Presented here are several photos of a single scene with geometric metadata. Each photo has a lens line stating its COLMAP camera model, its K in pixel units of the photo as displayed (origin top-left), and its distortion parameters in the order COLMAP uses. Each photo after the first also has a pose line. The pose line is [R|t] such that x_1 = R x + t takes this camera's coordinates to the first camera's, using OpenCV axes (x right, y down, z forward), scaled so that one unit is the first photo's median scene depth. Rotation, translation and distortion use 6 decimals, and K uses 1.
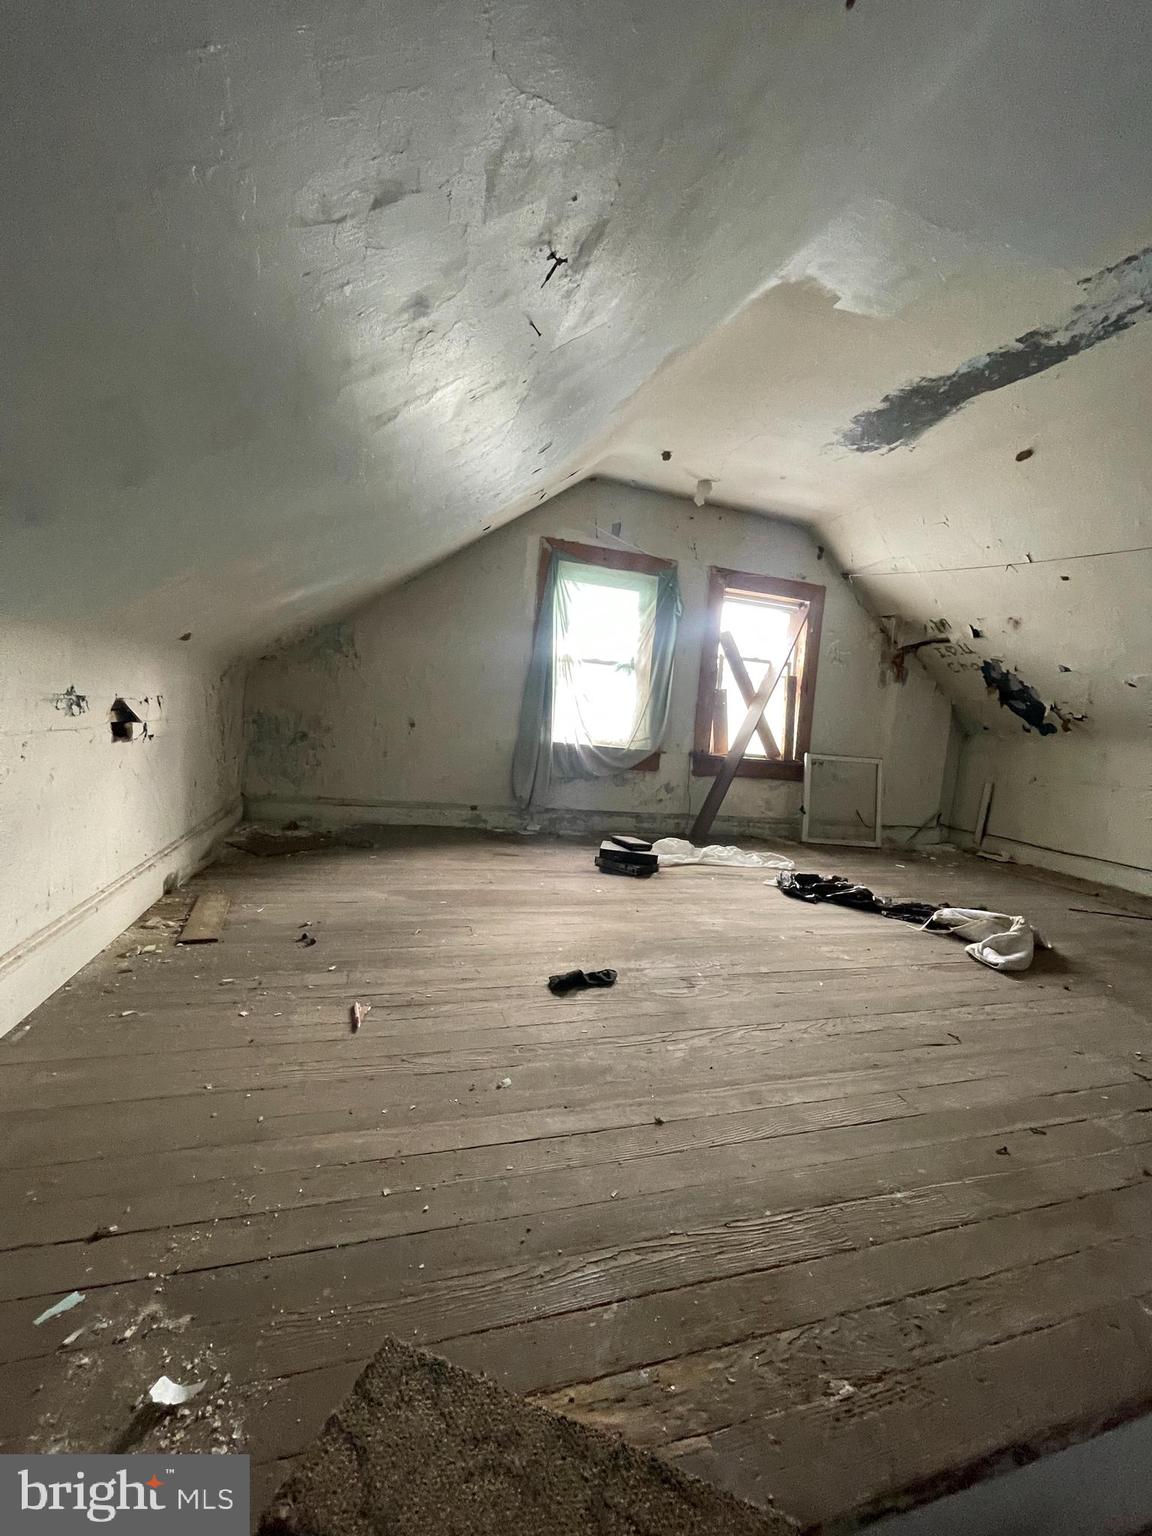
lens RADIAL K [[612.7, 0, 578.3], [0, 612.7, 766.9], [0, 0, 1]] dist [-0.005410, 0.000926]
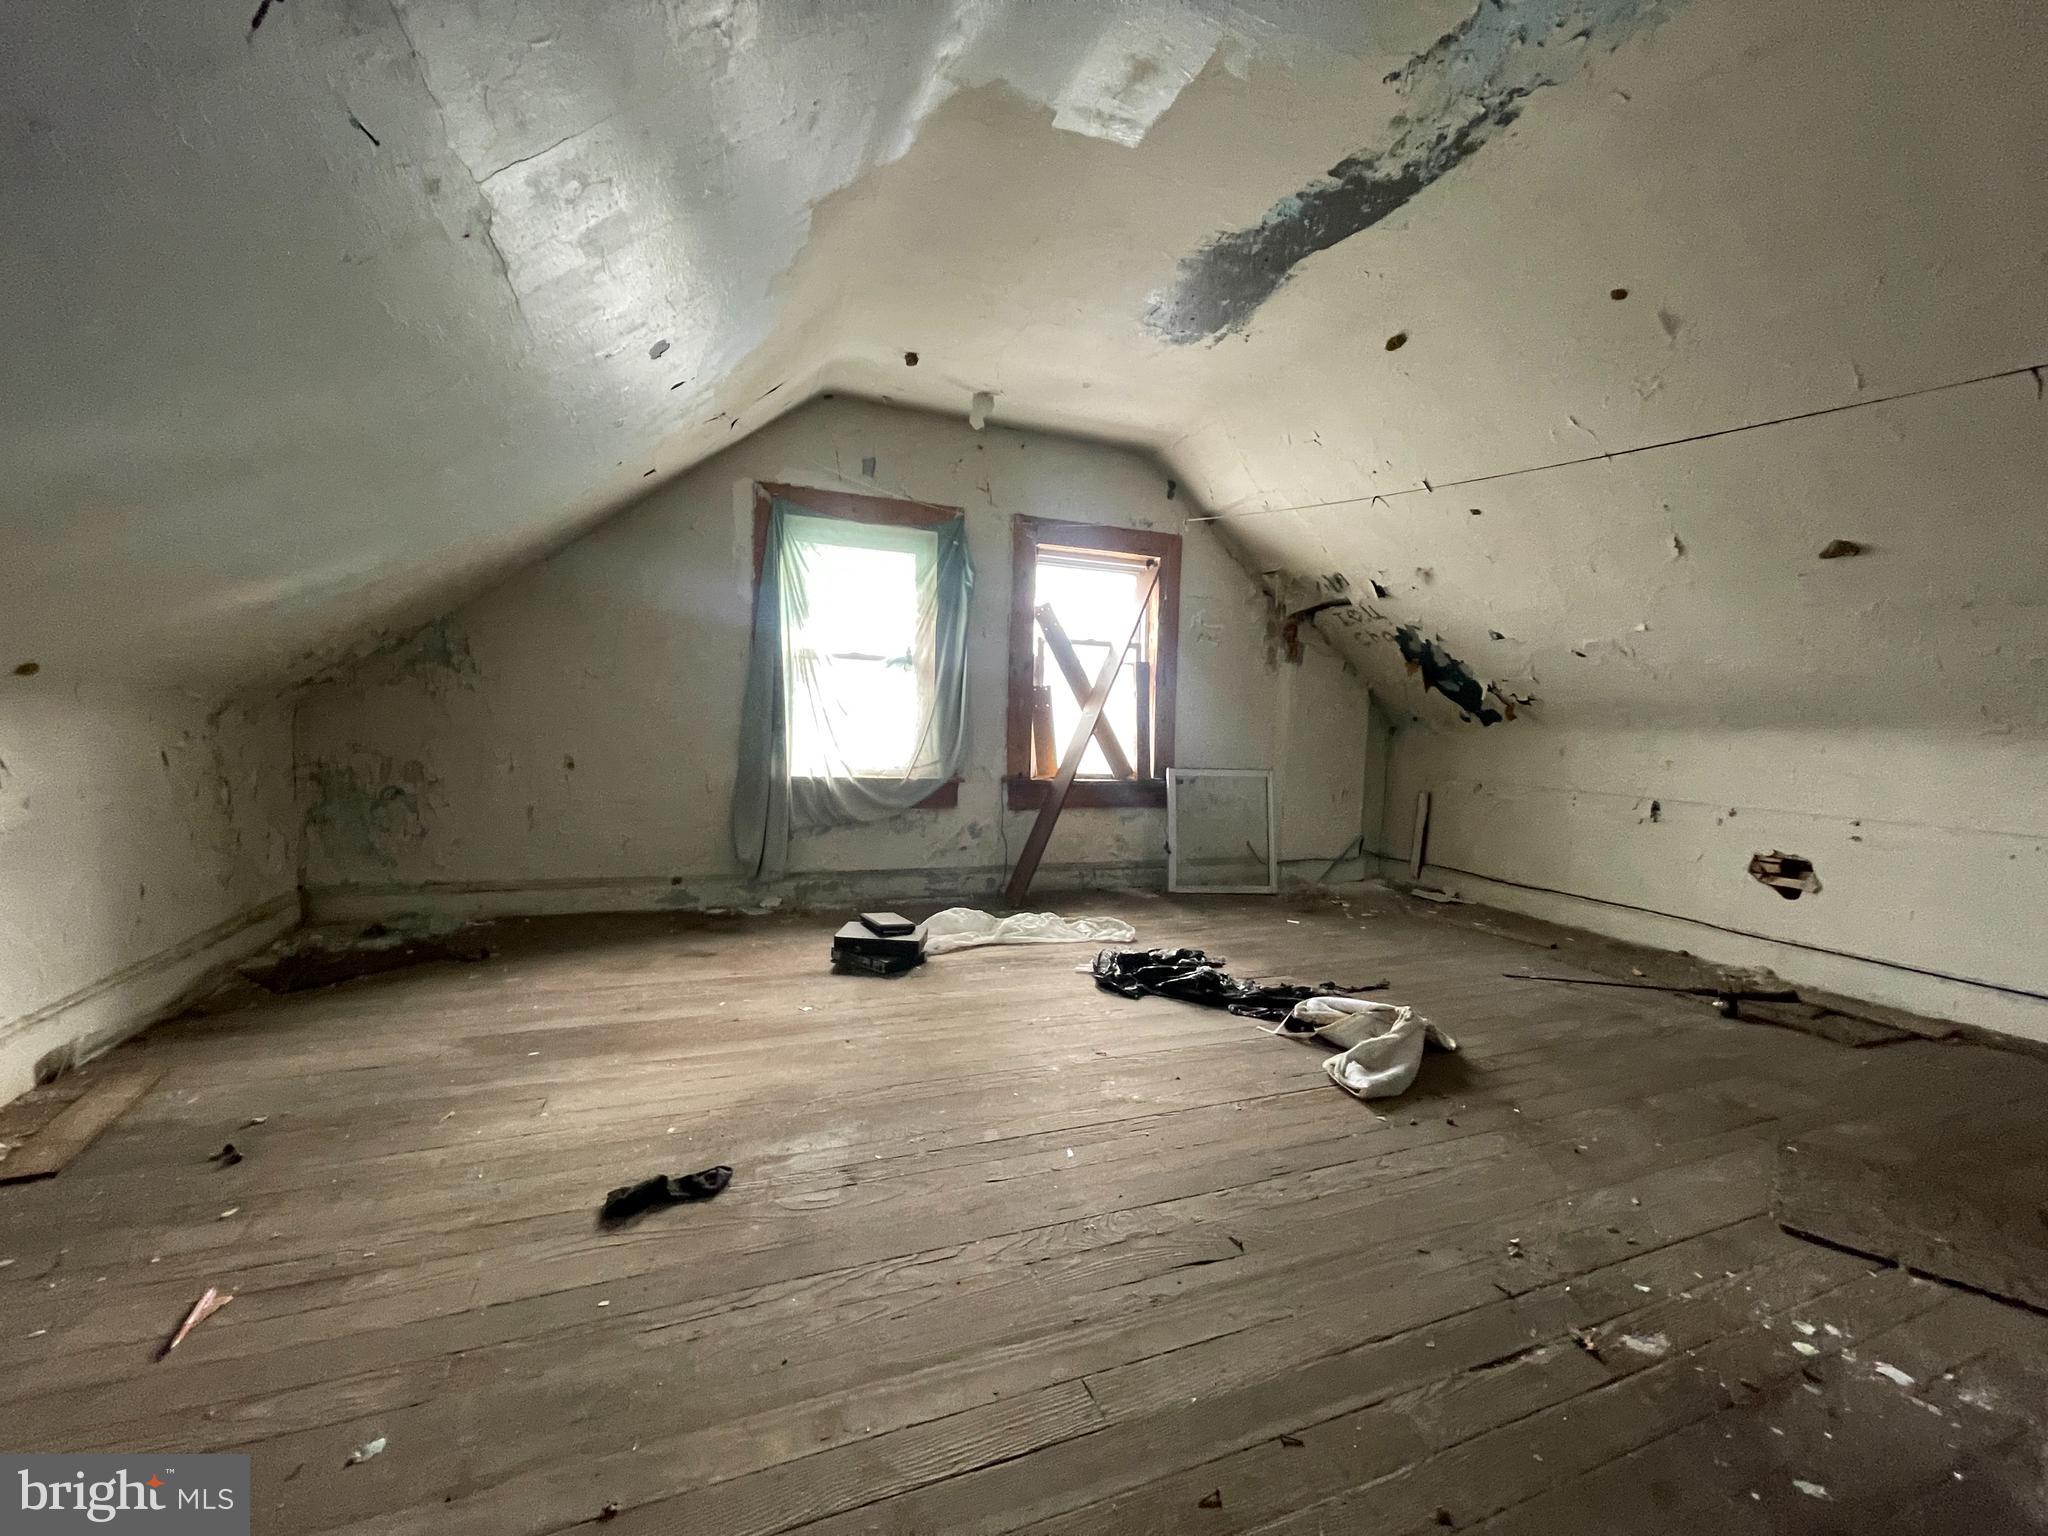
lens RADIAL K [[817.0, 0, 1017.5], [0, 817.0, 768.1], [0, 0, 1]] dist [-0.005410, 0.000926]
pose [[0.996435, -0.058431, 0.060861, 0.180220], [0.059380, 0.998139, -0.013892, -0.025855], [-0.059936, 0.017457, 0.998050, 0.078083]]
